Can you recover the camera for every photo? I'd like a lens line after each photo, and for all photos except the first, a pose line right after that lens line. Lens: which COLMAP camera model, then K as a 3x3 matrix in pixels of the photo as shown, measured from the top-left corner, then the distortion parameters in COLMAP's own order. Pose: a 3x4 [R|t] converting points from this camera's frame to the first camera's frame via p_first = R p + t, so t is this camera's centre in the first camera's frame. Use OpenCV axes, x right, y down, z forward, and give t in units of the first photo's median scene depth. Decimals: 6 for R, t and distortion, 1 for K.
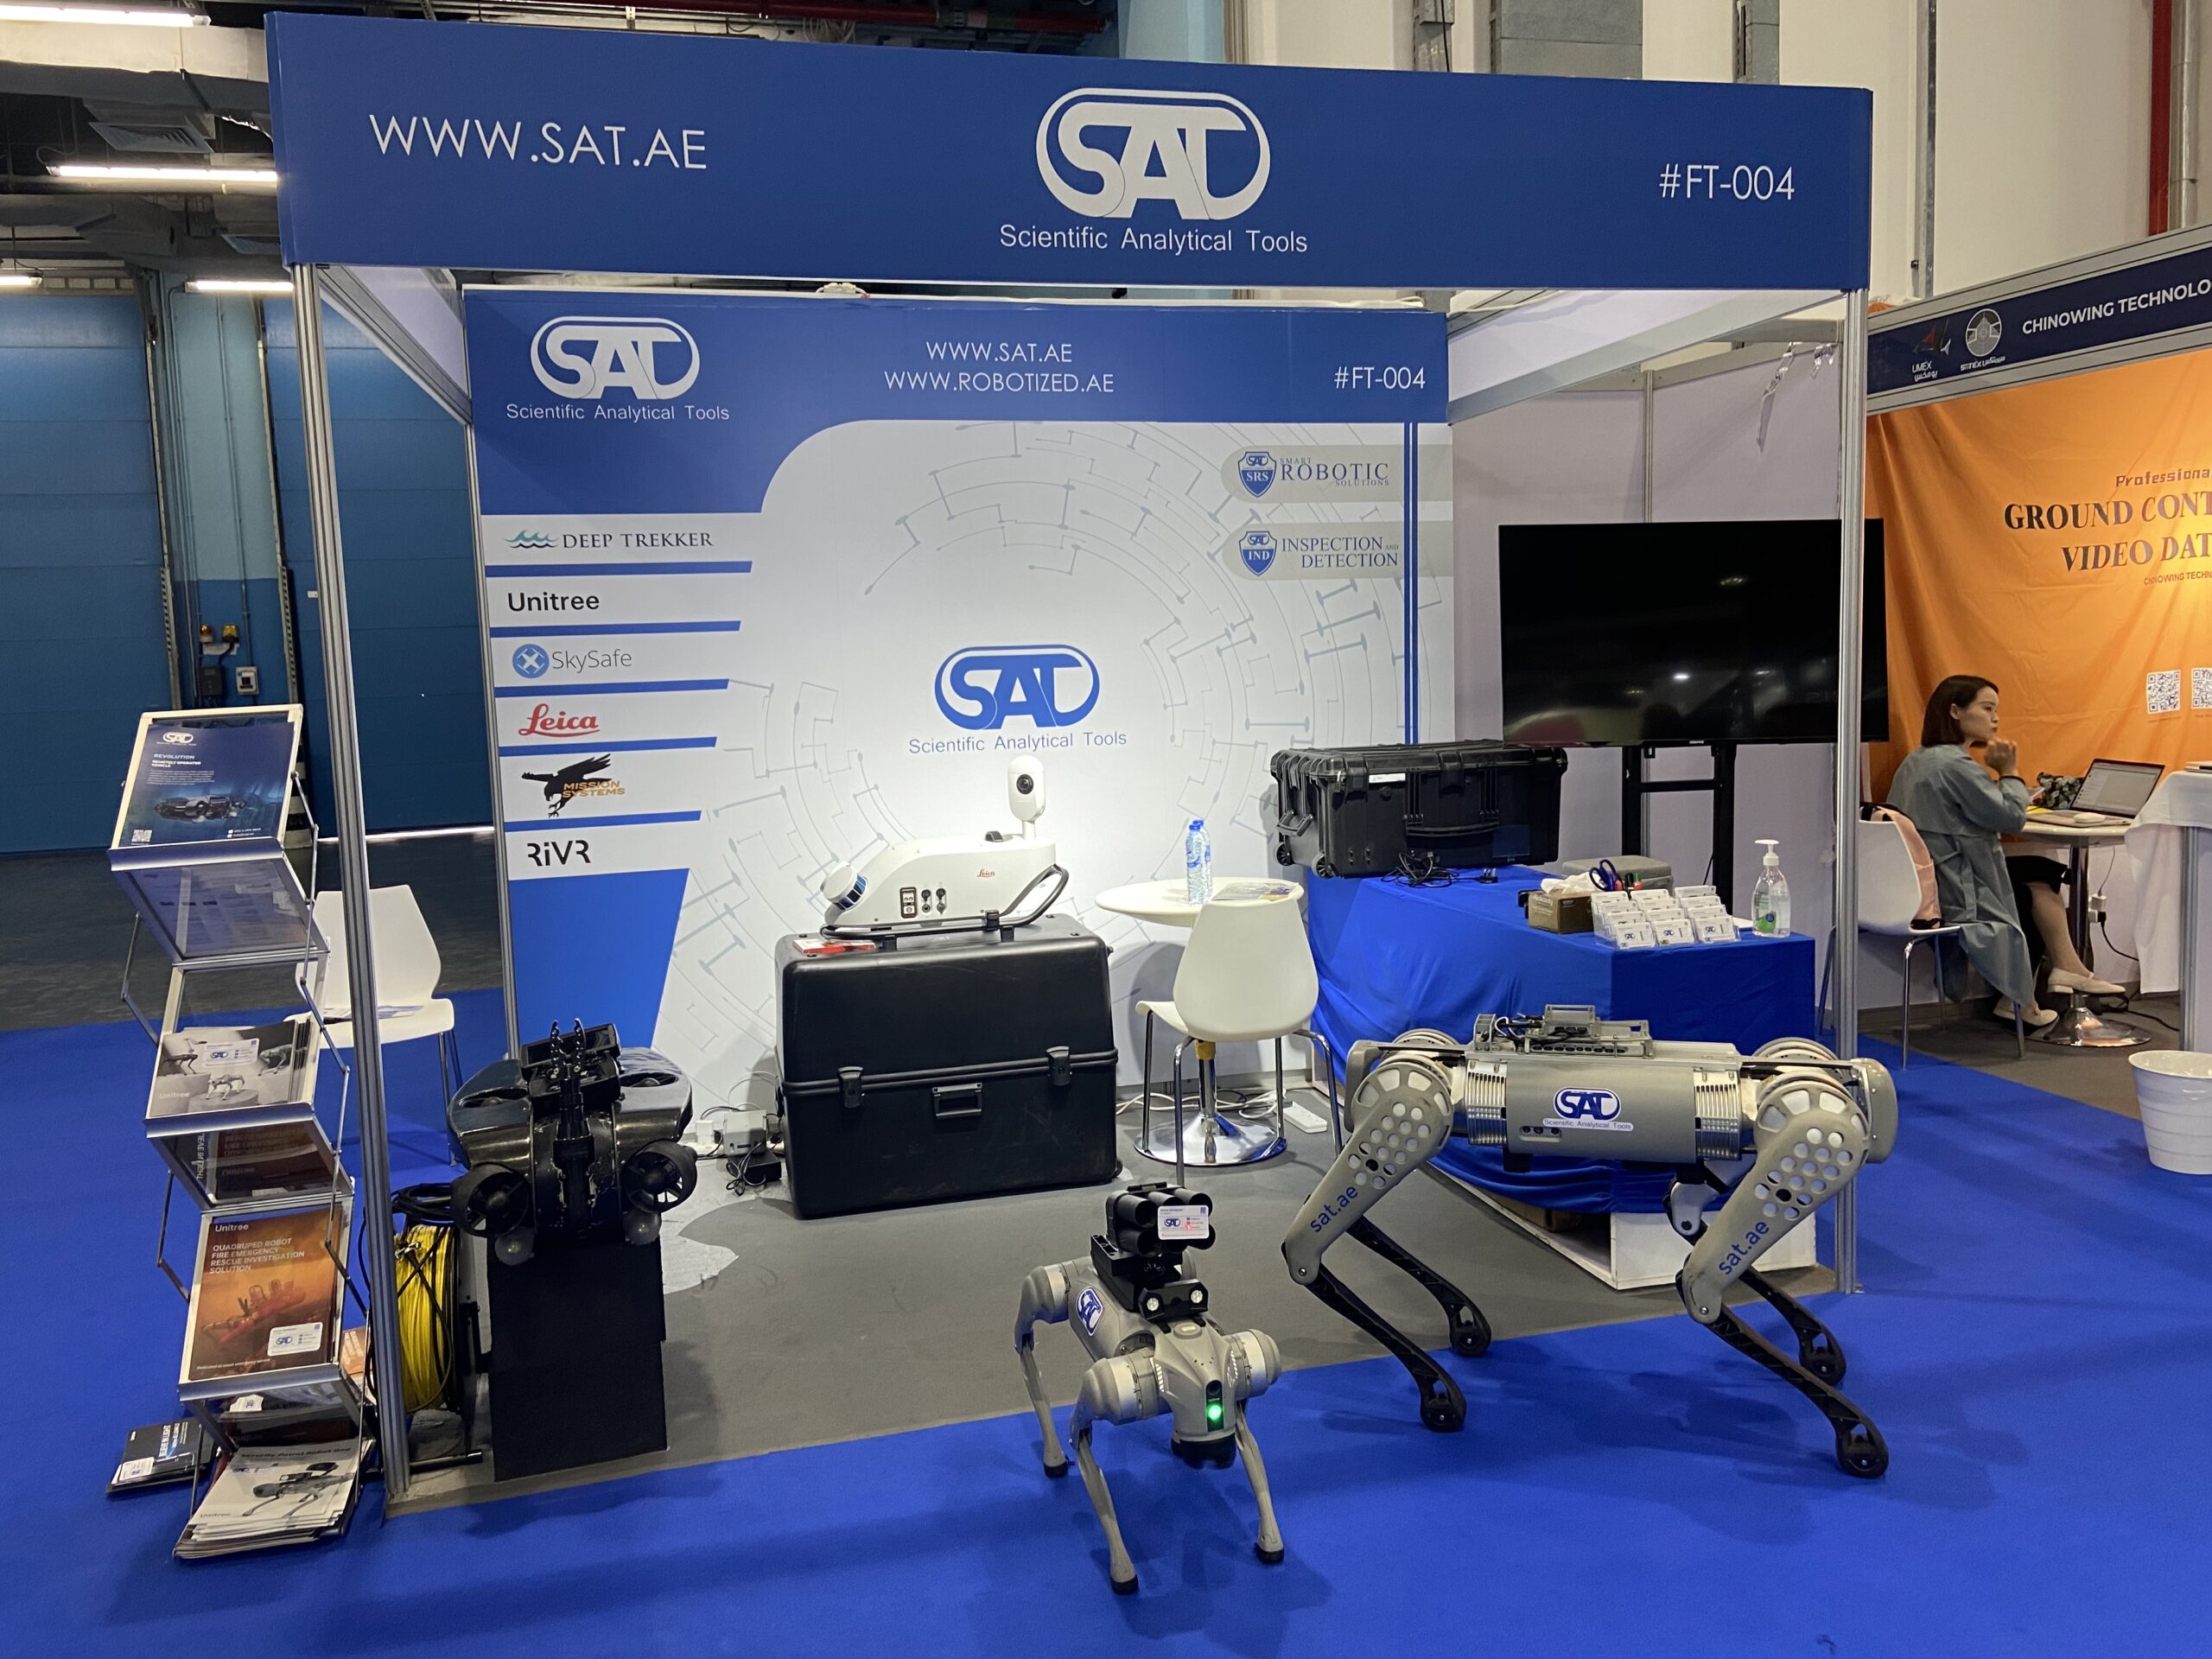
lens RADIAL K [[1643.0, 0, 1107.0], [0, 1643.0, 786.4], [0, 0, 1]] dist [0.132090, -0.168735]
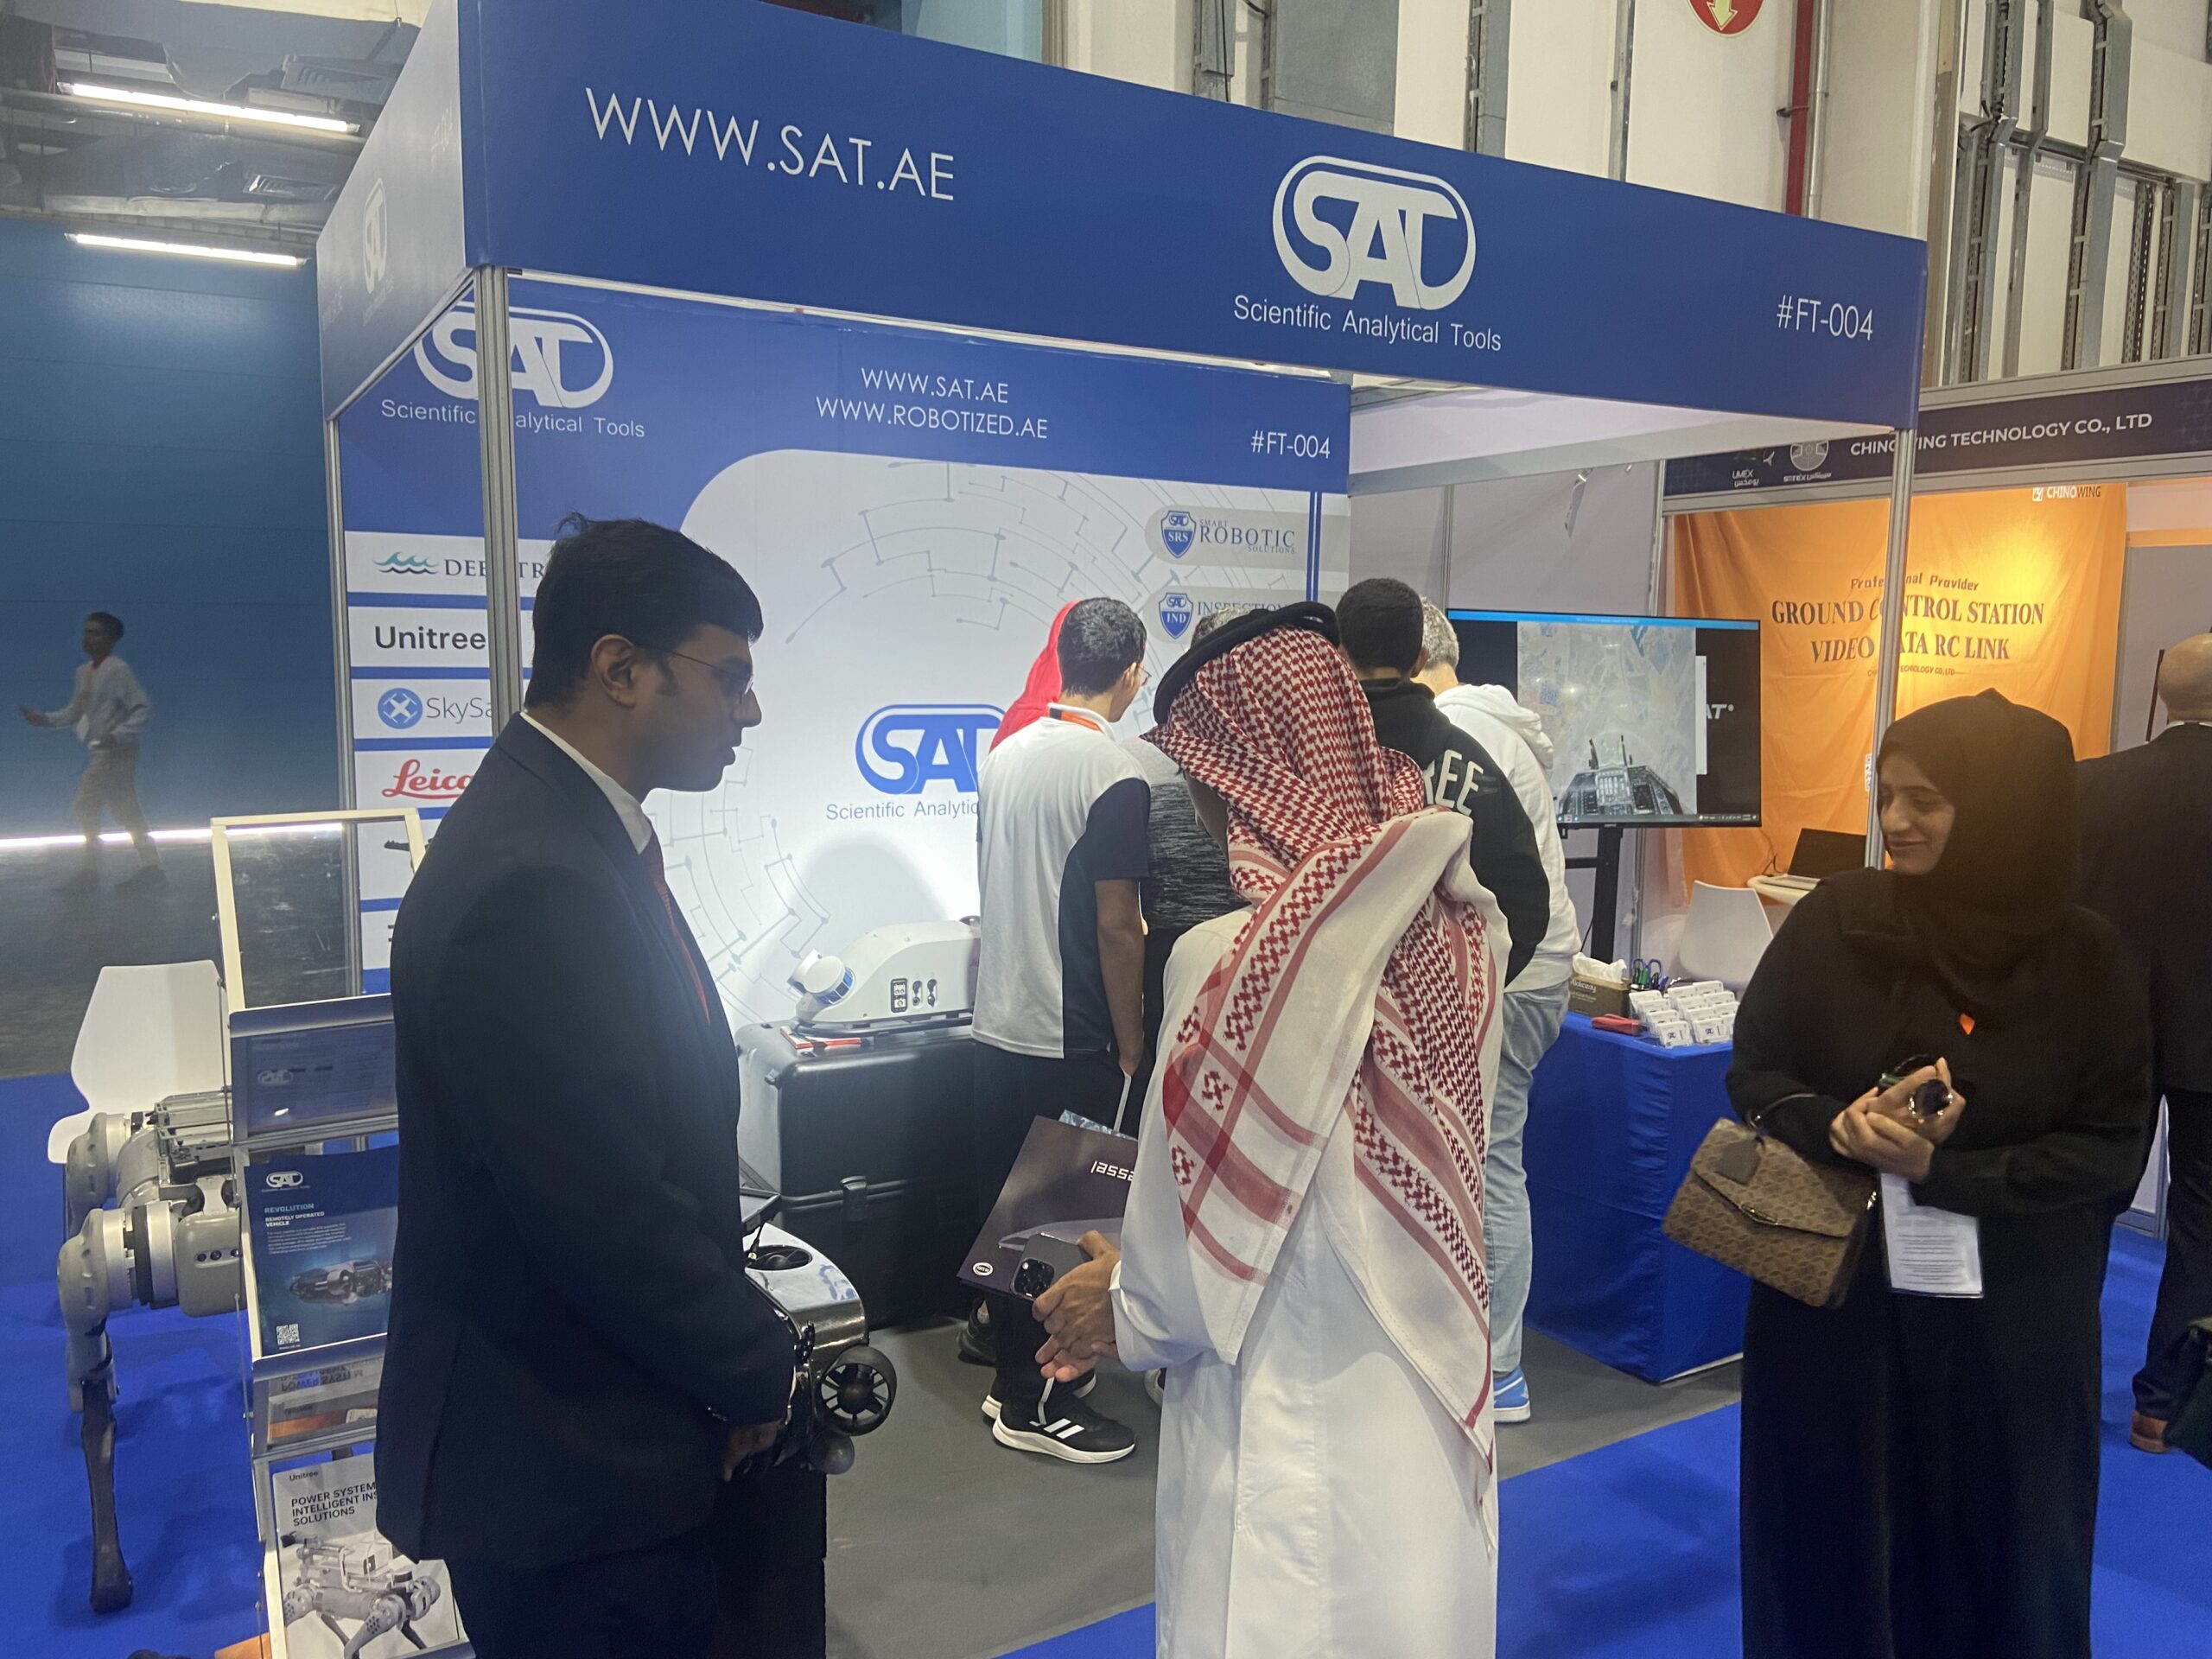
lens RADIAL K [[1653.3, 0, 1106.0], [0, 1653.3, 829.5], [0, 0, 1]] dist [0.126834, -0.147297]
pose [[0.954109, 0.011198, 0.299251, -0.259624], [-0.018451, 0.999600, 0.021425, -0.039008], [-0.298891, -0.025964, 0.953934, 0.085079]]
